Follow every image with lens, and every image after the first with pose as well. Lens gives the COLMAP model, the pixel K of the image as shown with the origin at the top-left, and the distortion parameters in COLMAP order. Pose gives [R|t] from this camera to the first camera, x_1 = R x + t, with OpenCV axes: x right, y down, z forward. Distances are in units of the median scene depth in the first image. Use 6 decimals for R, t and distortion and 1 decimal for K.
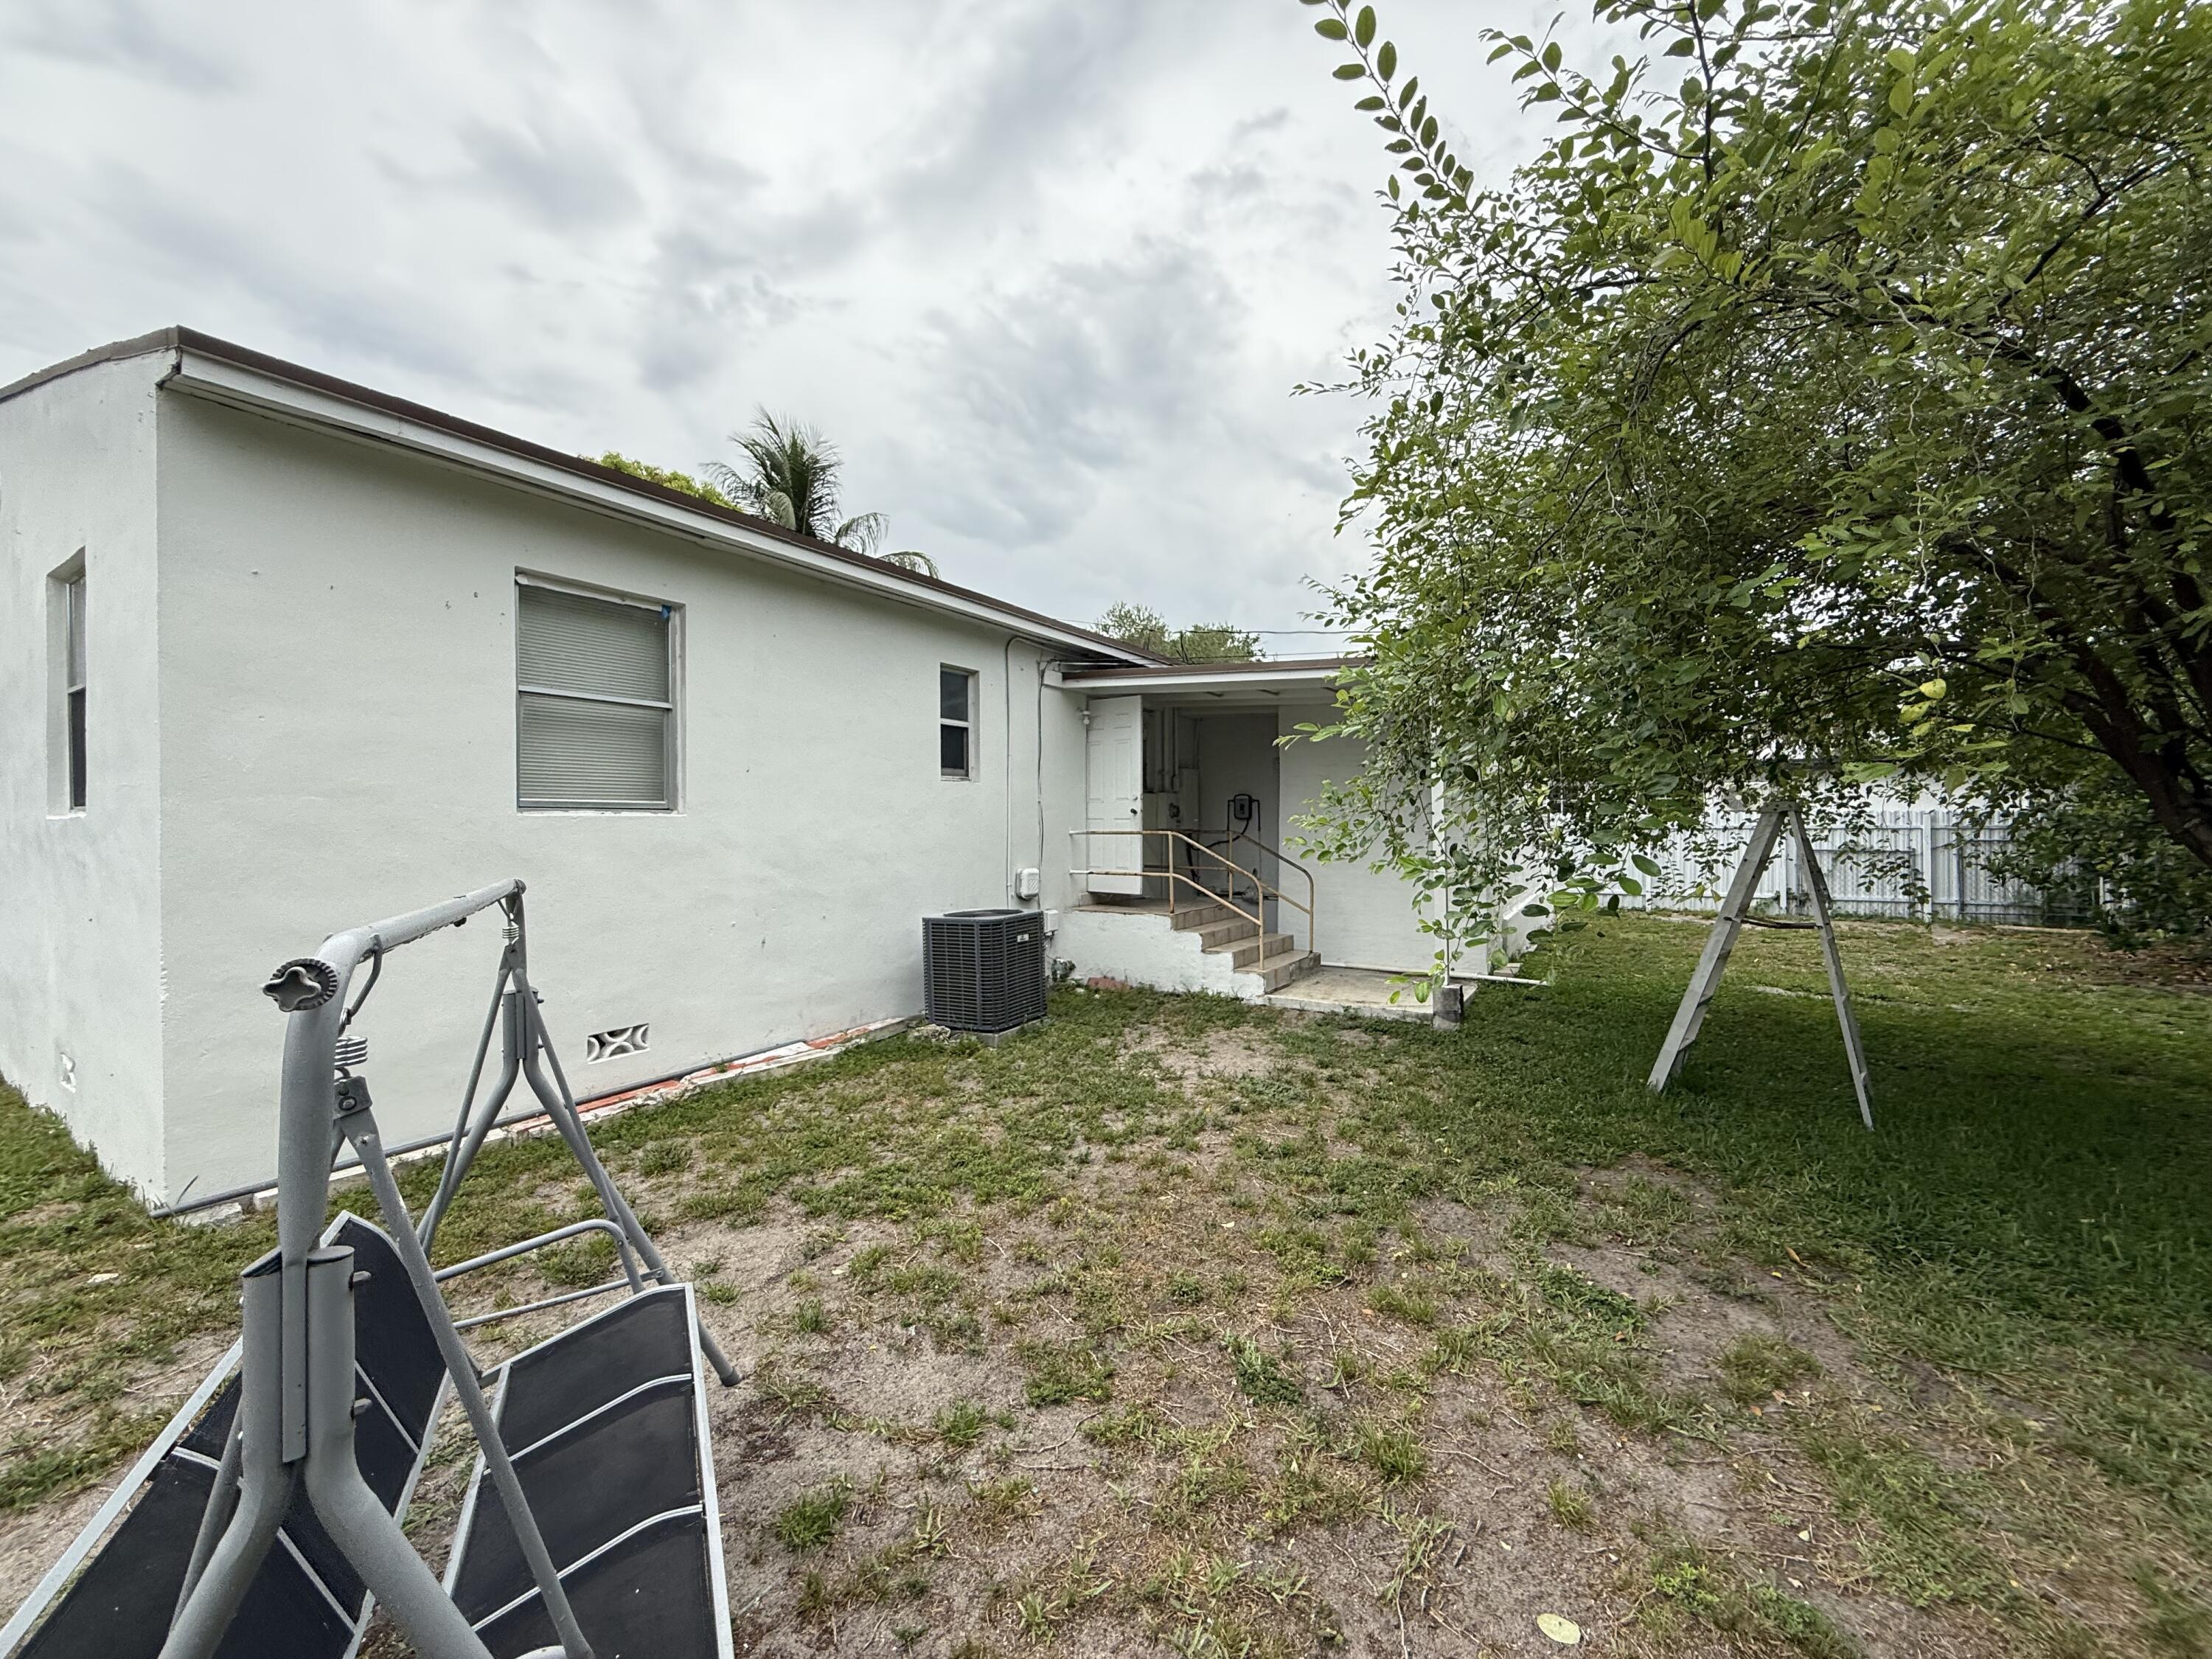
lens RADIAL K [[881.4, 0, 1096.7], [0, 881.4, 825.3], [0, 0, 1]] dist [-0.002513, 0.000632]
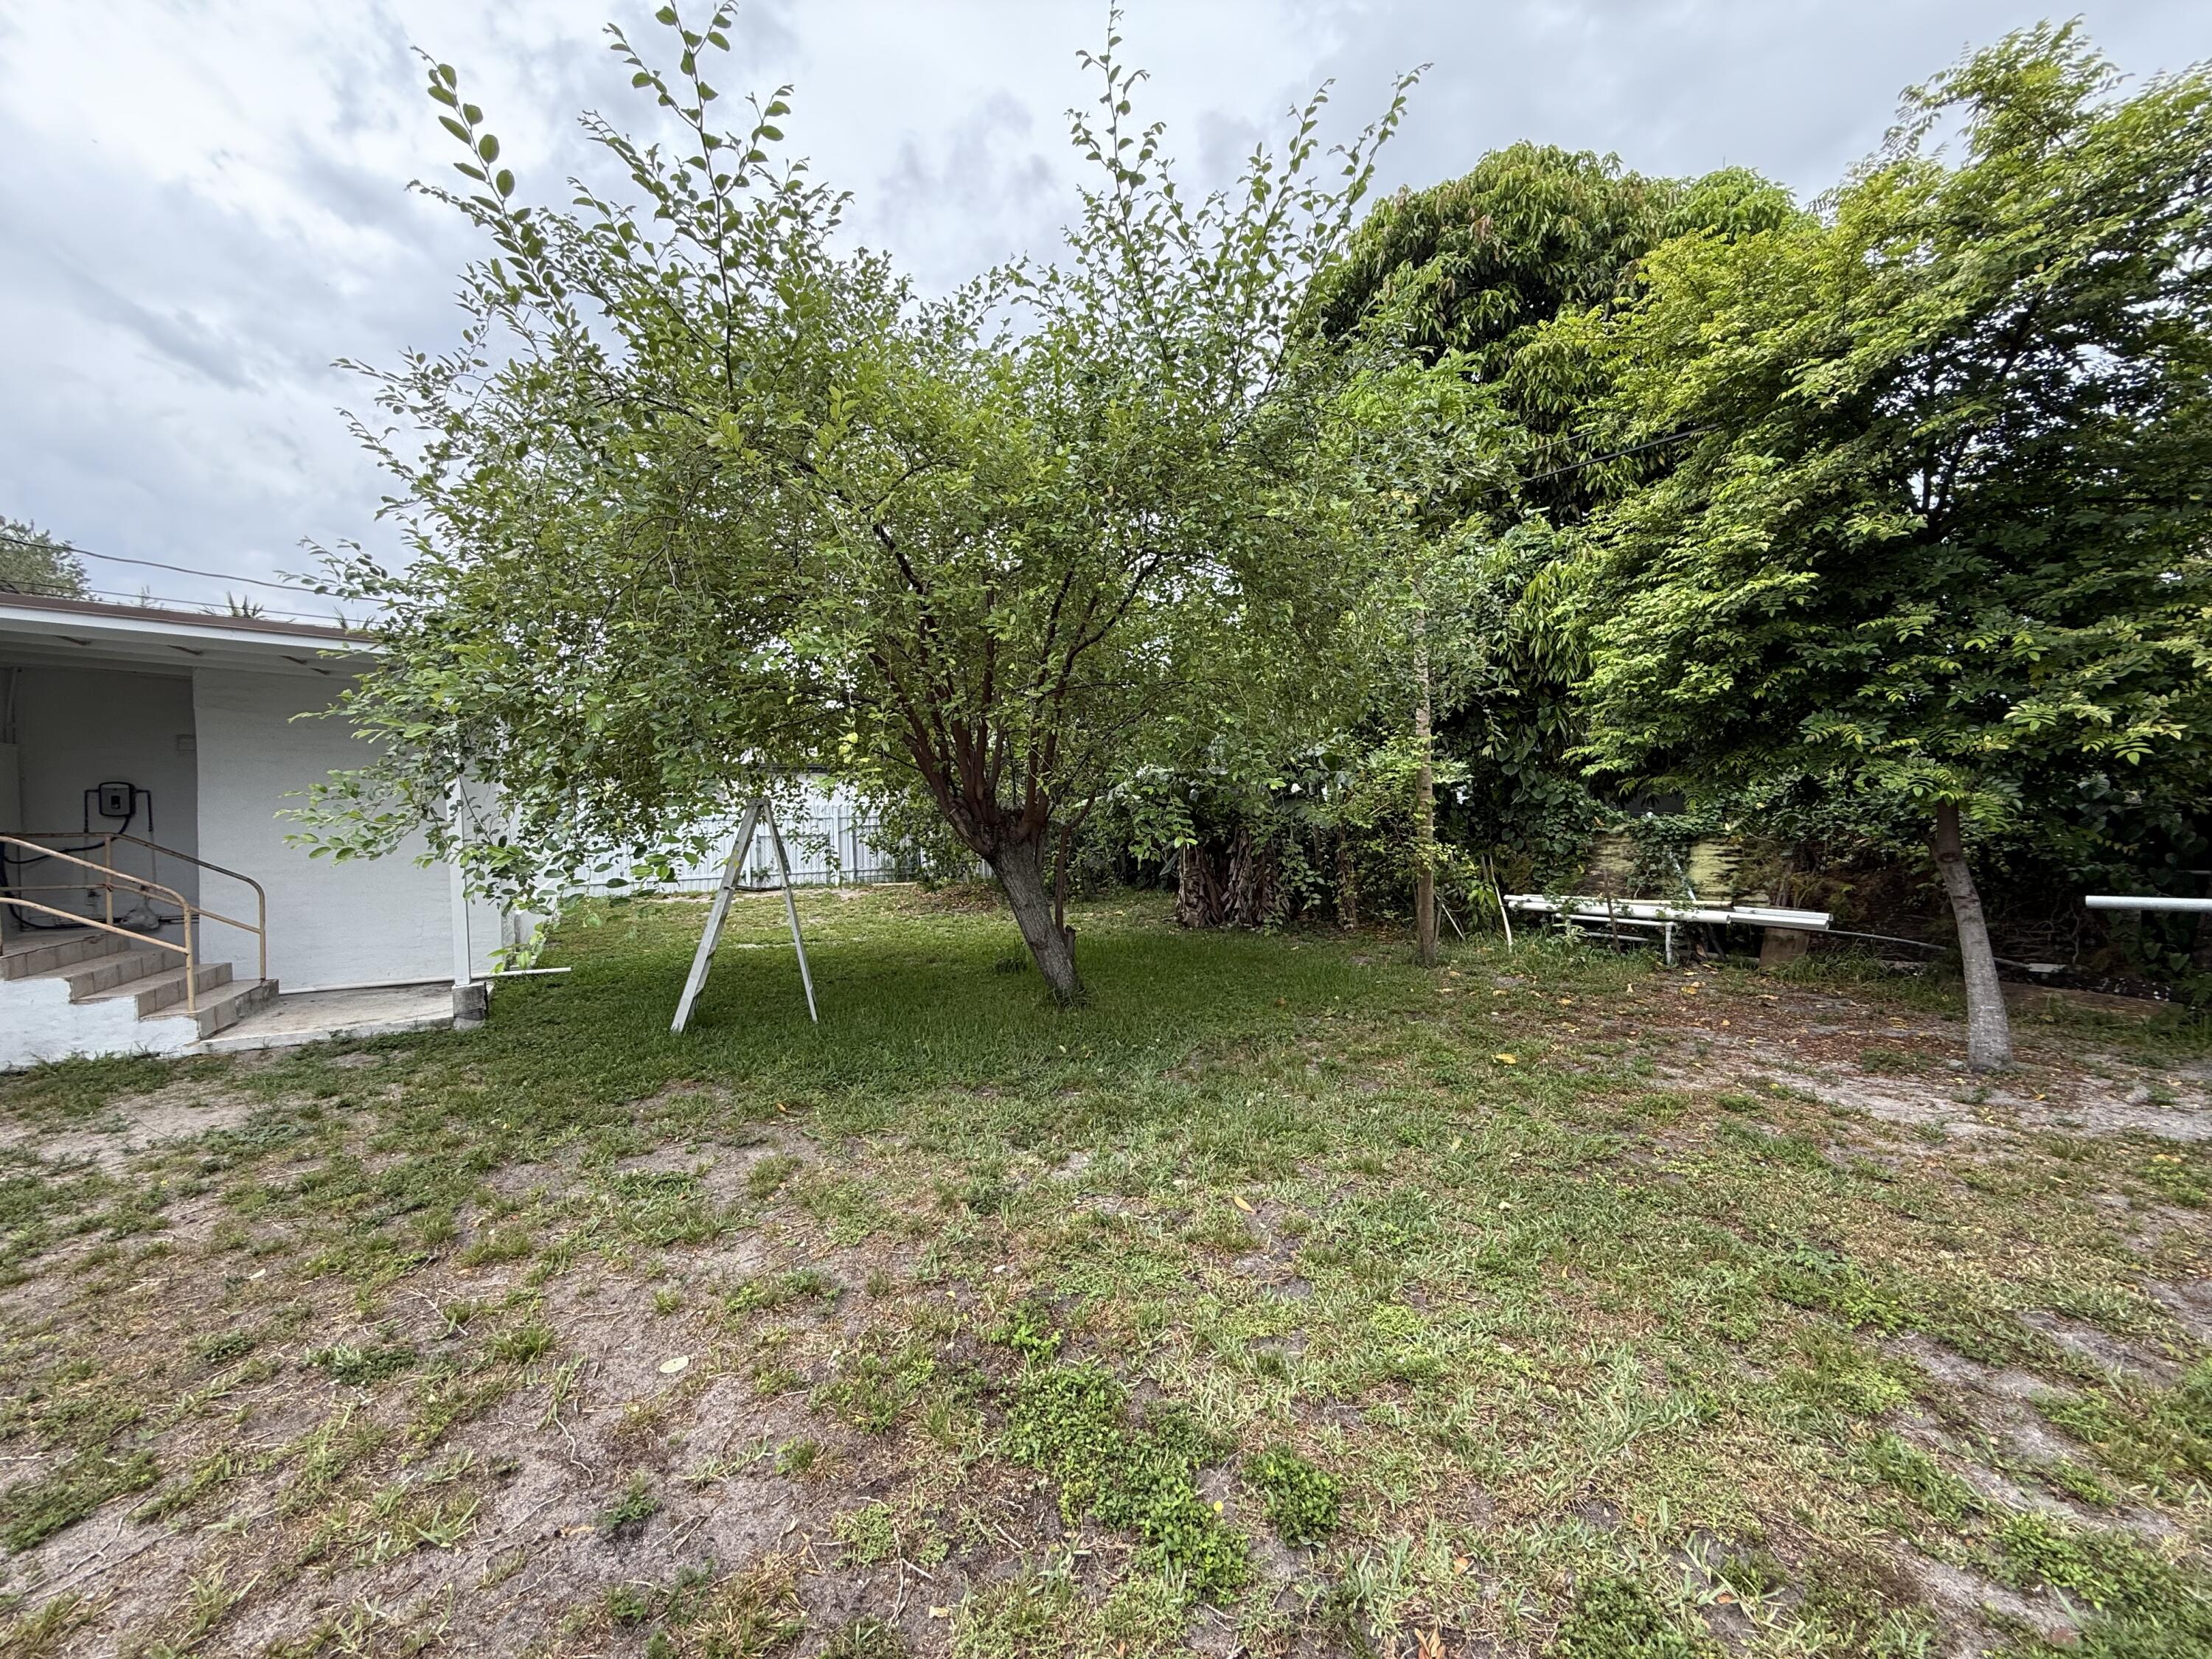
lens RADIAL K [[881.4, 0, 1099.2], [0, 881.4, 825.0], [0, 0, 1]] dist [-0.002513, 0.000632]
pose [[0.497287, -0.019257, 0.867373, -0.144895], [0.014092, 0.999801, 0.014118, 0.002860], [-0.867472, 0.005202, 0.497459, -0.133021]]
